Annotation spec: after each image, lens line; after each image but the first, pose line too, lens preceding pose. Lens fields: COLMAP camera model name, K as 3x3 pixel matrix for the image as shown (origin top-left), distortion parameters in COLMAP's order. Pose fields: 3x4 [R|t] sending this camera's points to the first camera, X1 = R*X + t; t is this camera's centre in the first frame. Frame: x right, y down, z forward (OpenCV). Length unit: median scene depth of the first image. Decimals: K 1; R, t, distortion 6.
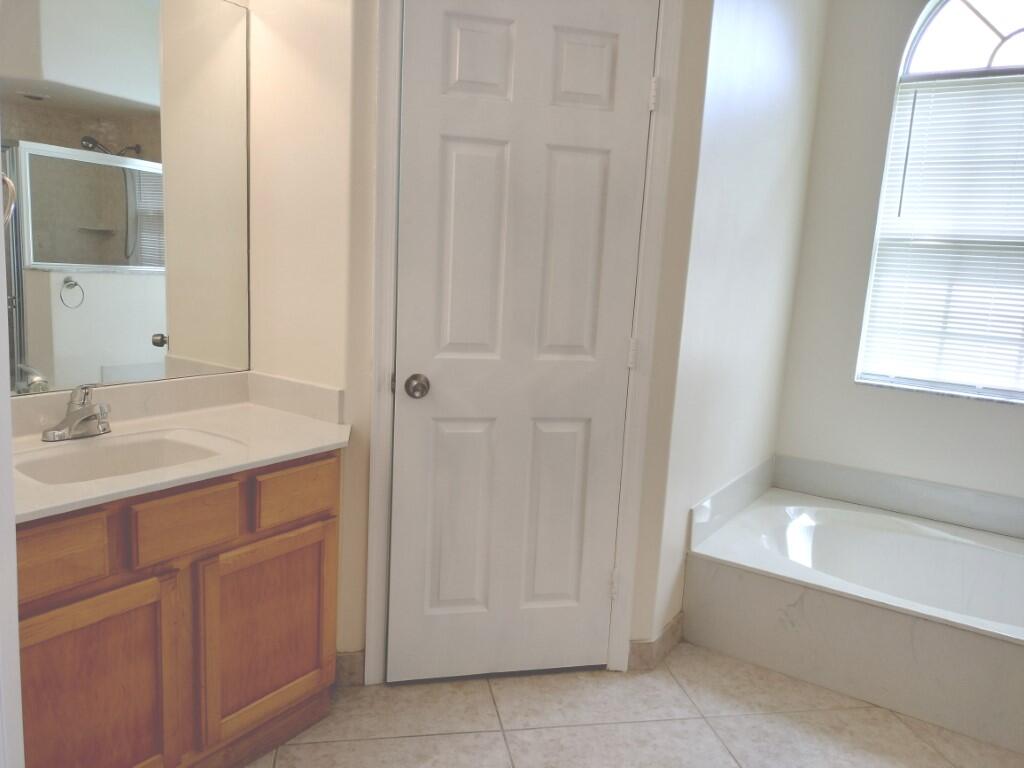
lens RADIAL K [[751.6, 0, 507.7], [0, 751.6, 383.8], [0, 0, 1]] dist [0.001747, -0.004641]
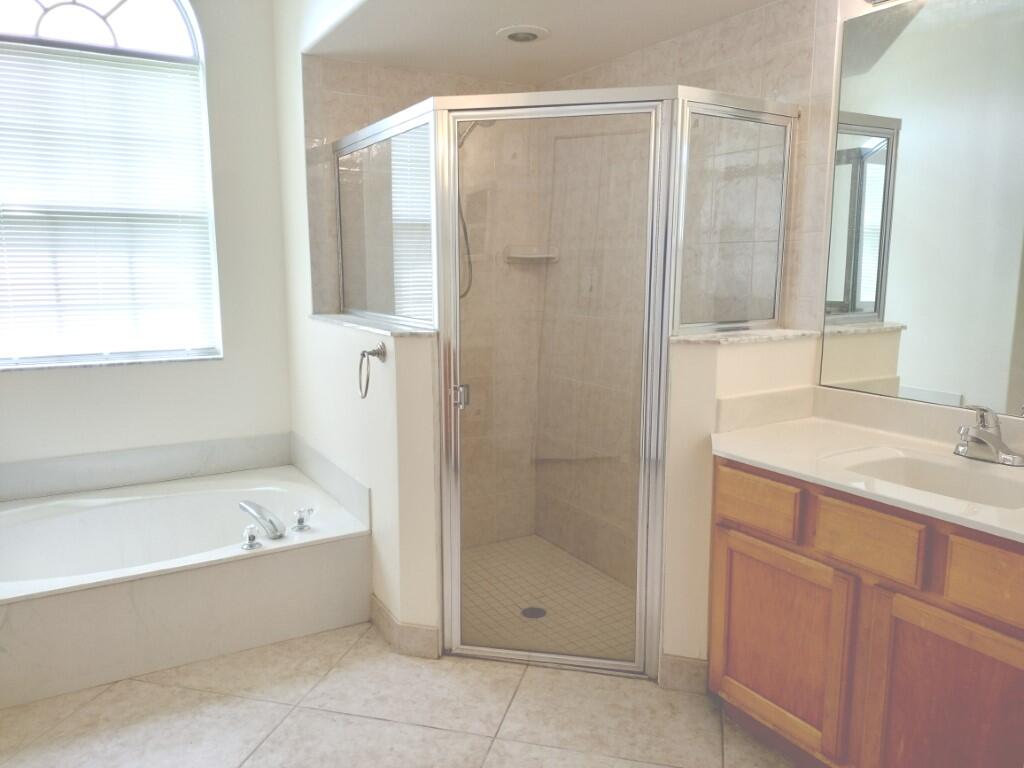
lens RADIAL K [[751.6, 0, 507.7], [0, 751.6, 383.8], [0, 0, 1]] dist [0.001747, -0.004641]
pose [[0.428602, -0.199951, 0.881090, -0.086624], [0.165140, 0.976113, 0.141183, -0.013776], [-0.888273, 0.084992, 0.451383, 0.050741]]
